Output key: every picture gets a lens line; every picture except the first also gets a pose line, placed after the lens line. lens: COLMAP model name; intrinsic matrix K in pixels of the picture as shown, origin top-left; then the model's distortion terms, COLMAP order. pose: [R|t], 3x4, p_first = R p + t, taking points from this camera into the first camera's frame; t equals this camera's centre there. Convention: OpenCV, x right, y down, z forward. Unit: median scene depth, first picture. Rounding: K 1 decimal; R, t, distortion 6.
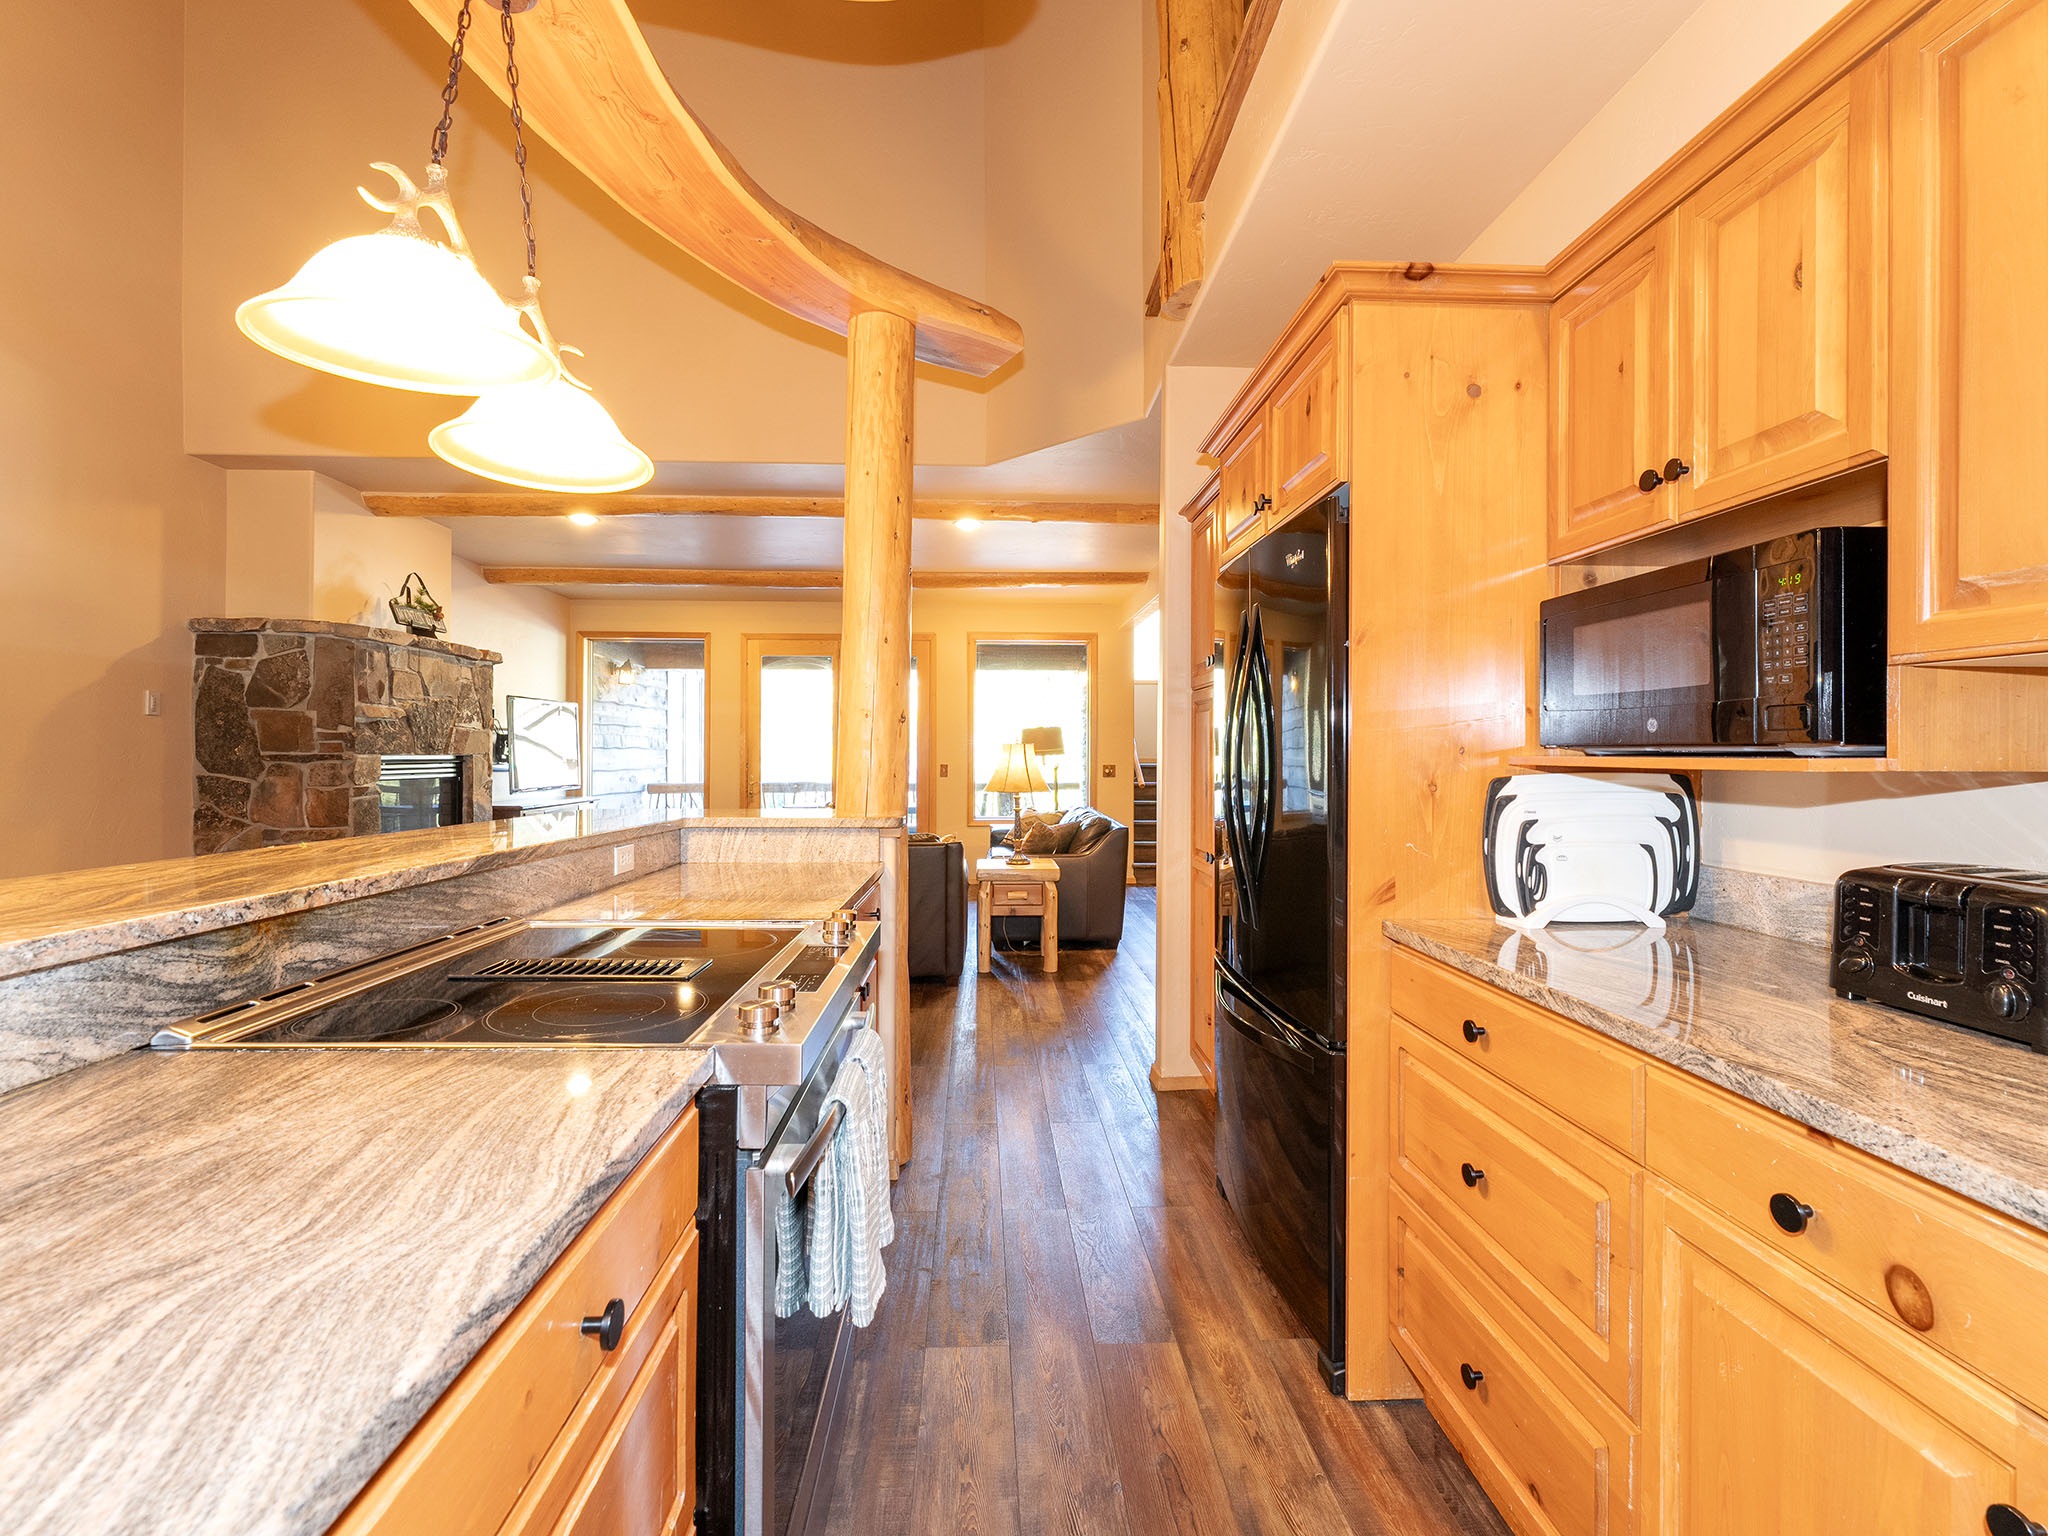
lens RADIAL K [[935.2, 0, 1024.0], [0, 935.2, 768.0], [0, 0, 1]] dist [-0.000564, -0.000418]
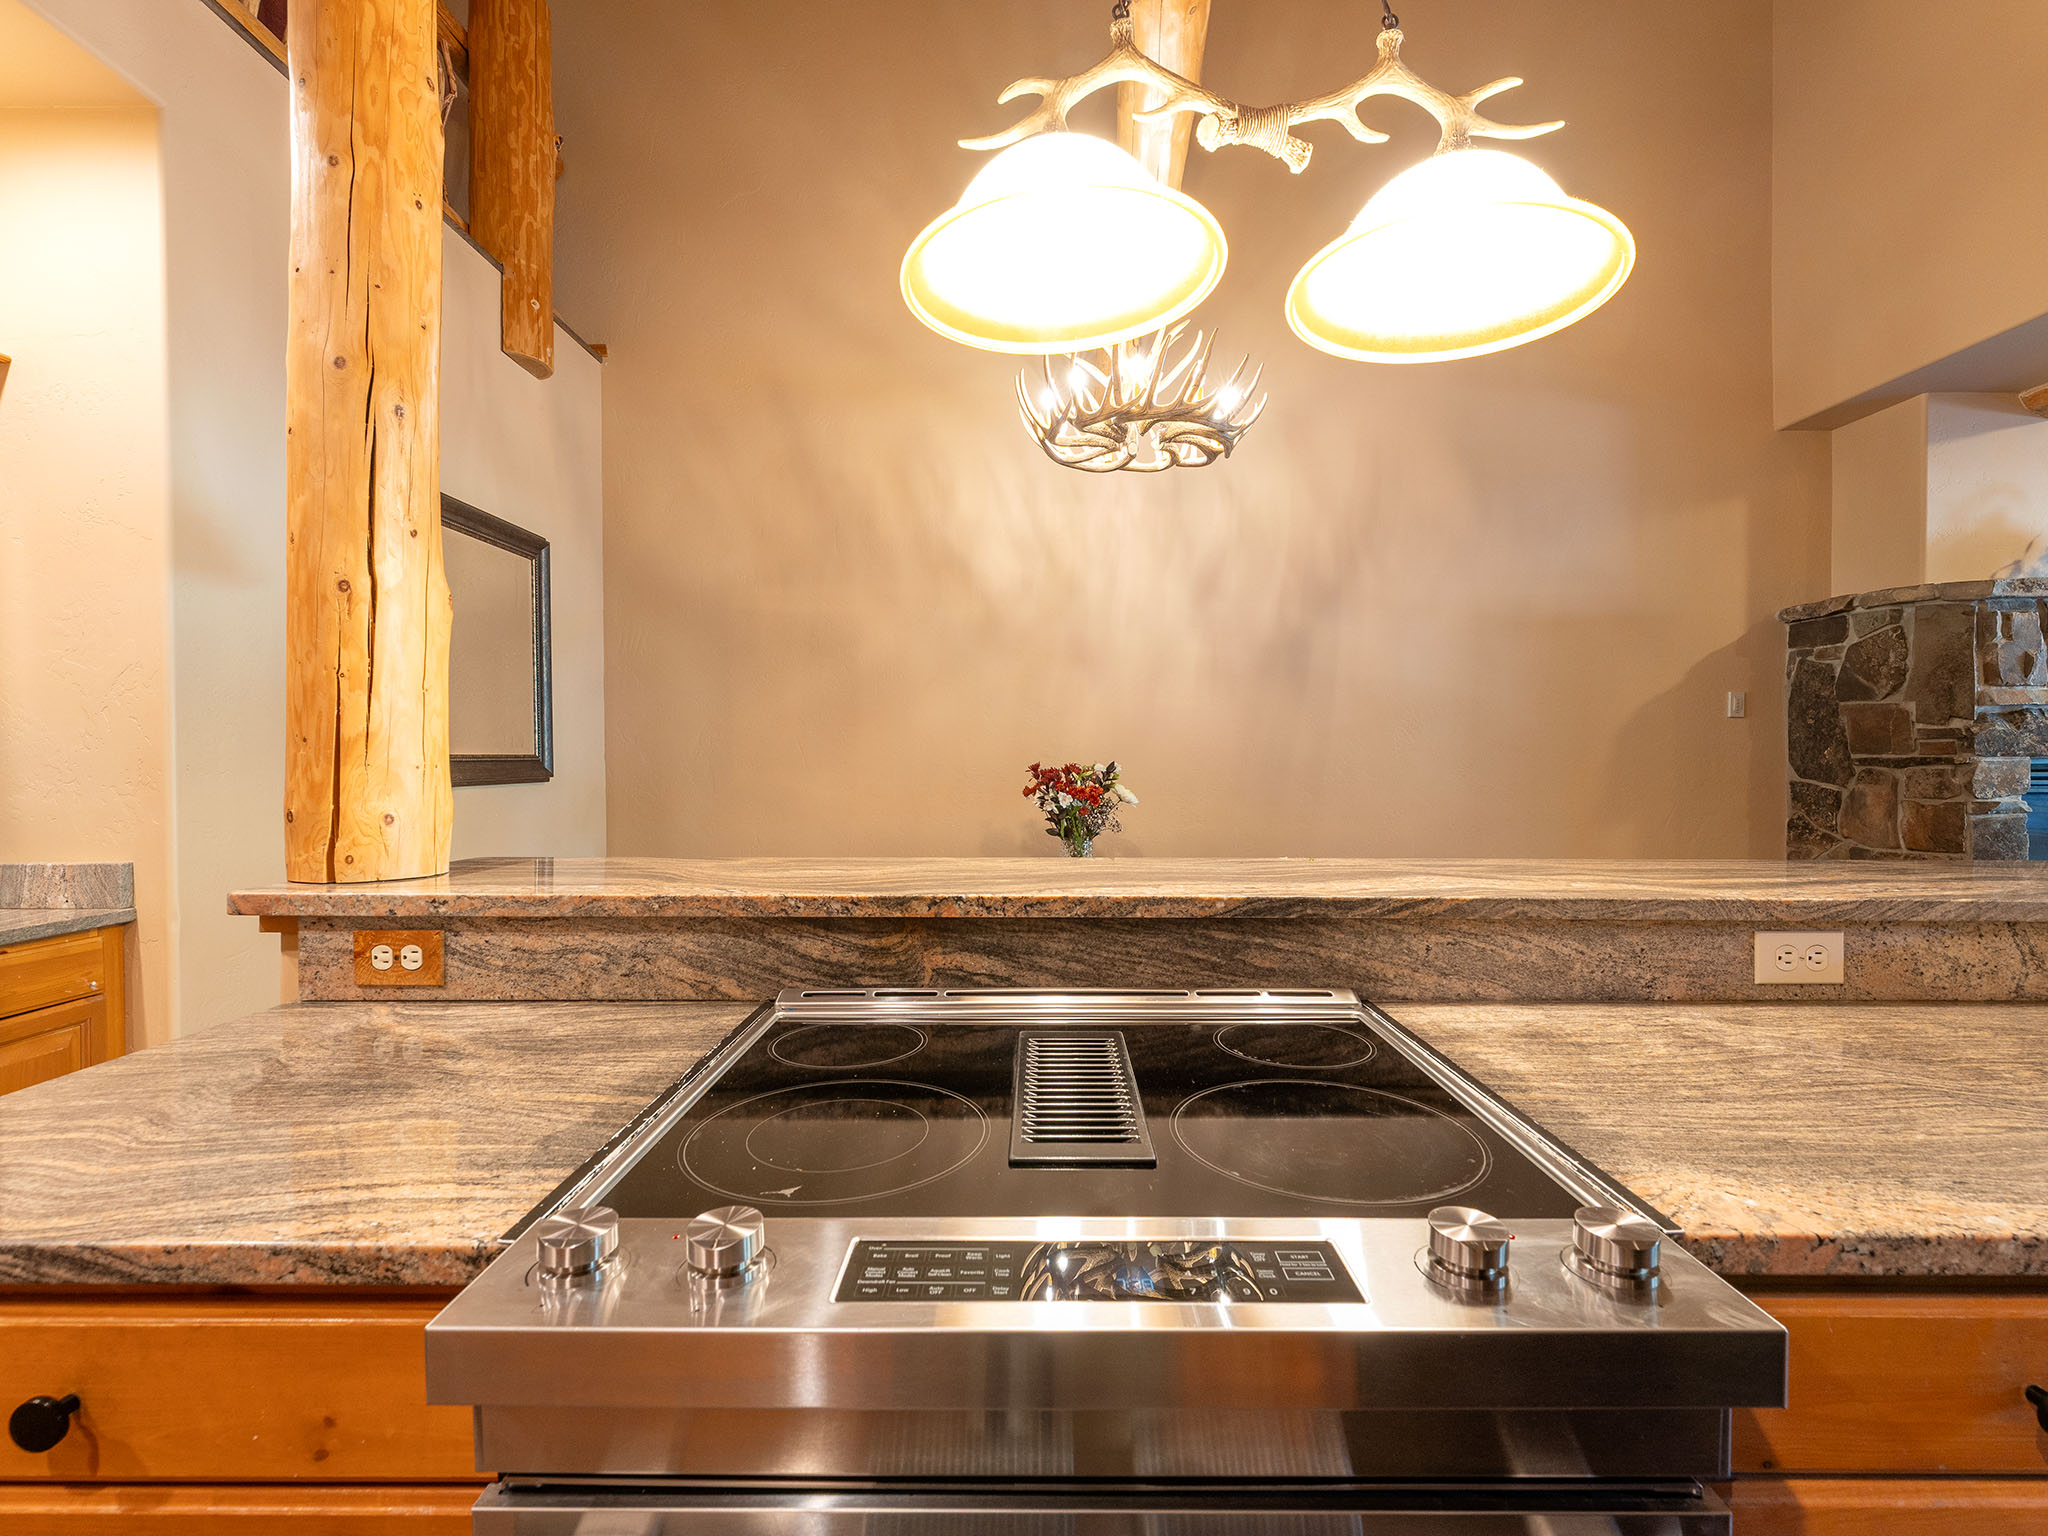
lens RADIAL K [[935.2, 0, 1024.0], [0, 935.2, 768.0], [0, 0, 1]] dist [-0.000564, -0.000418]
pose [[-0.047334, 0.007426, -0.998852, 0.057198], [-0.010159, 0.999917, 0.007915, -0.004299], [0.998827, 0.010522, -0.047255, 0.298781]]
